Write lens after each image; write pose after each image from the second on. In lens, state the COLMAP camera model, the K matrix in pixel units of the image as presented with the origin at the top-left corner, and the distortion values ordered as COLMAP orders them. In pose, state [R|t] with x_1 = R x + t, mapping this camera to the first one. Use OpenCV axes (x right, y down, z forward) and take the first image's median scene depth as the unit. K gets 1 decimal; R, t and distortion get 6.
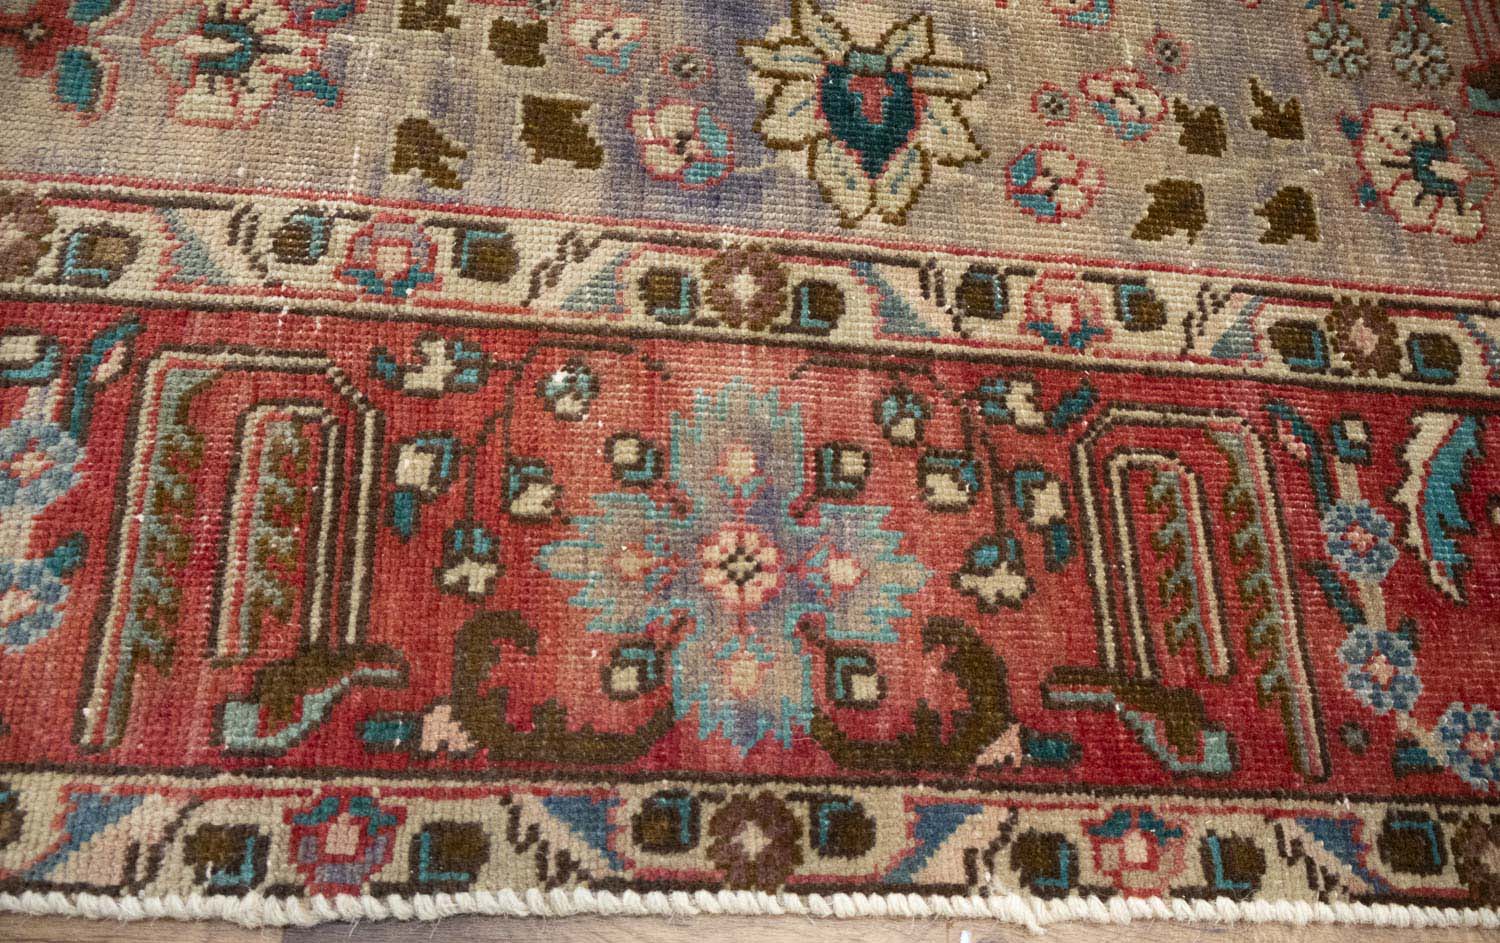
lens RADIAL K [[1335.0, 0, 730.6], [0, 1335.0, 474.4], [0, 0, 1]] dist [0.000640, 0.000275]
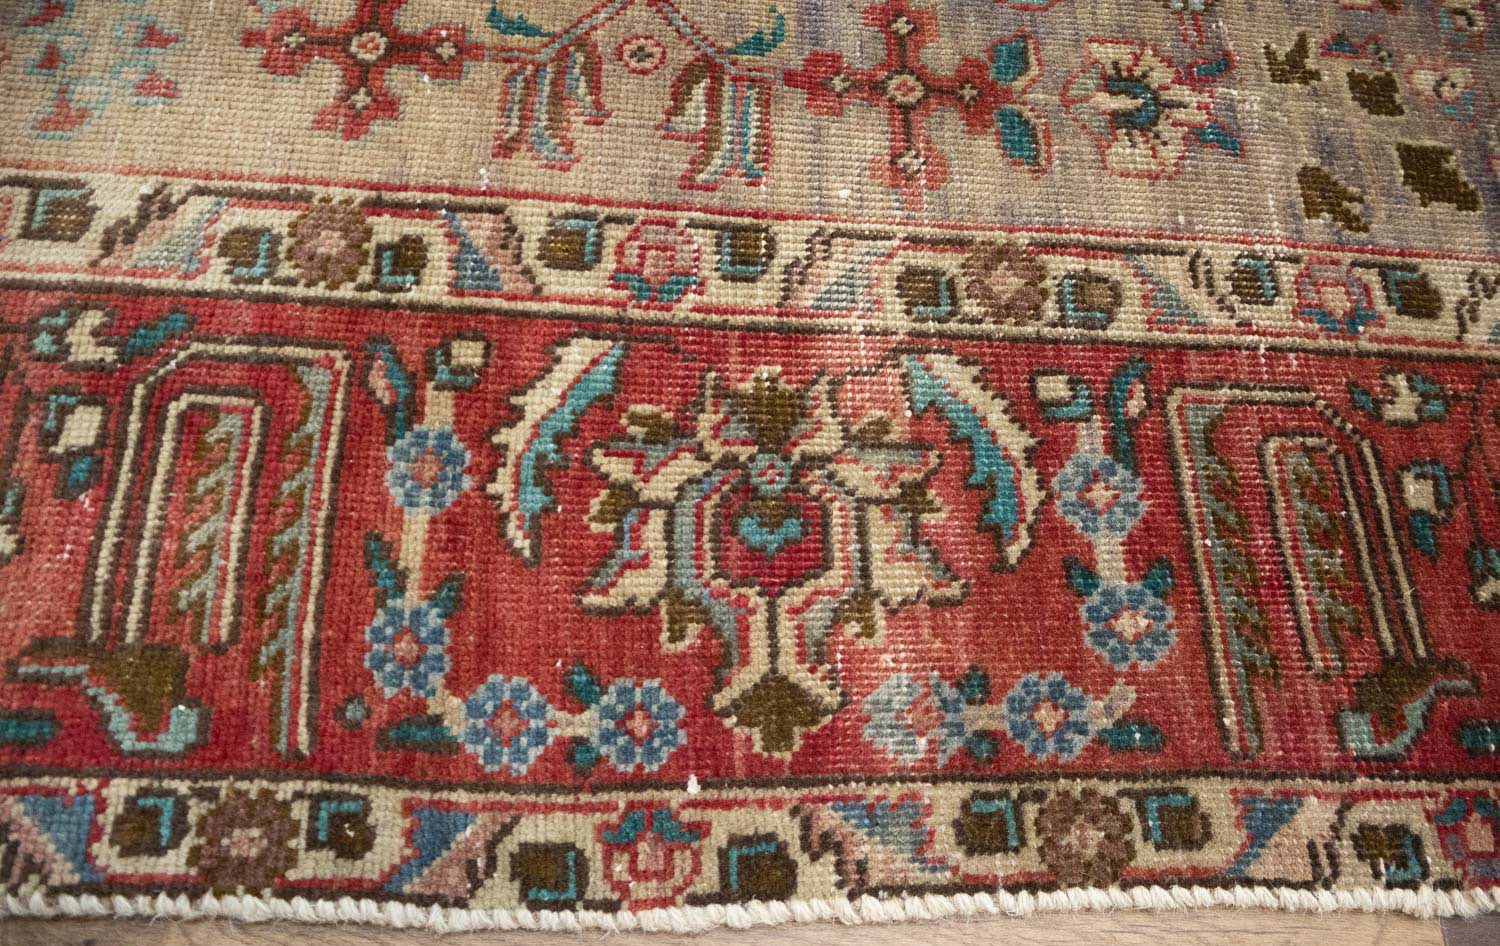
lens RADIAL K [[1335.0, 0, 730.6], [0, 1335.0, 475.9], [0, 0, 1]] dist [0.000640, 0.000275]
pose [[0.999844, -0.012683, -0.012276, -0.741886], [0.012551, 0.999863, -0.010752, -0.013468], [0.012411, 0.010596, 0.999867, -0.080431]]
